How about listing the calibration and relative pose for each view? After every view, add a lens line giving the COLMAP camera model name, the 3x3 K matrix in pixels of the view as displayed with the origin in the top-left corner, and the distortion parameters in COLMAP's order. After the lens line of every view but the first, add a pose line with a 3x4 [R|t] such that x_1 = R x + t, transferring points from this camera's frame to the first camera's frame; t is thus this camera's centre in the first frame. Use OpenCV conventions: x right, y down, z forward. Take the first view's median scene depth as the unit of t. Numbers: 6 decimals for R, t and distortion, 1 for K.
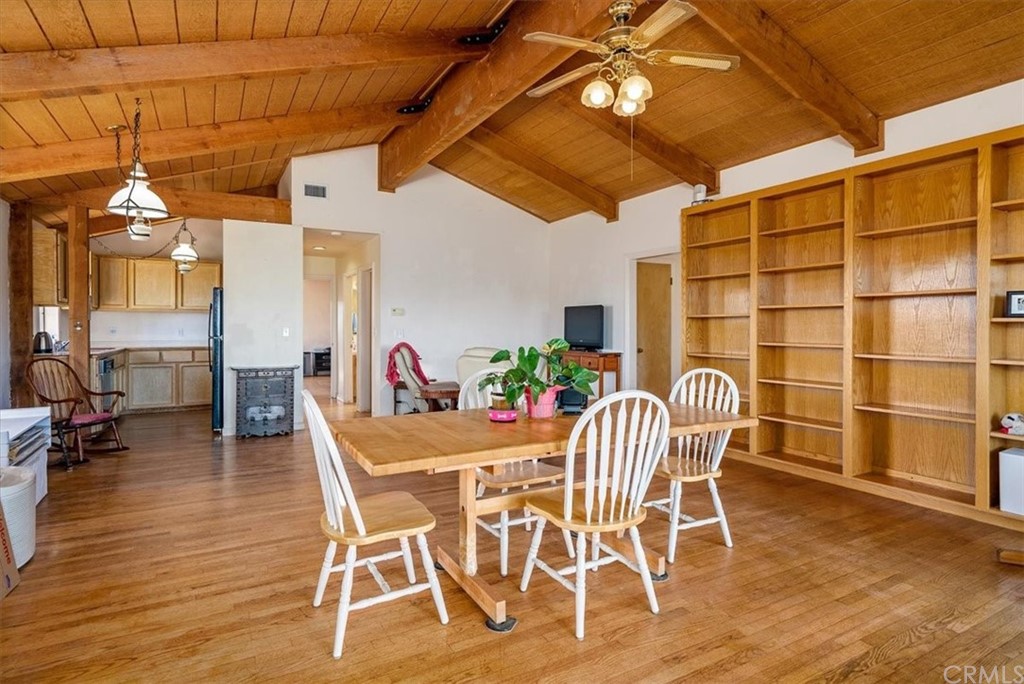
lens RADIAL K [[537.5, 0, 512.0], [0, 537.5, 342.0], [0, 0, 1]] dist [0.000101, 0.000080]
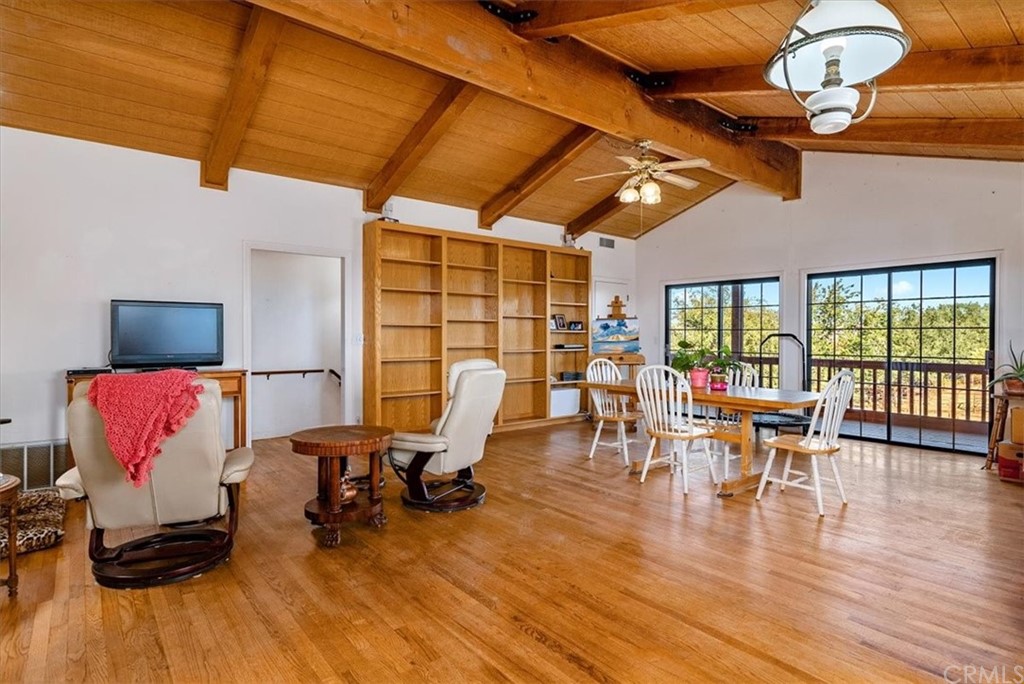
lens RADIAL K [[537.5, 0, 512.0], [0, 537.5, 342.0], [0, 0, 1]] dist [0.000101, 0.000080]
pose [[-0.169991, -0.011622, 0.985377, -0.663722], [0.024753, 0.999565, 0.016059, -0.020234], [-0.985135, 0.027121, -0.169629, 0.811762]]
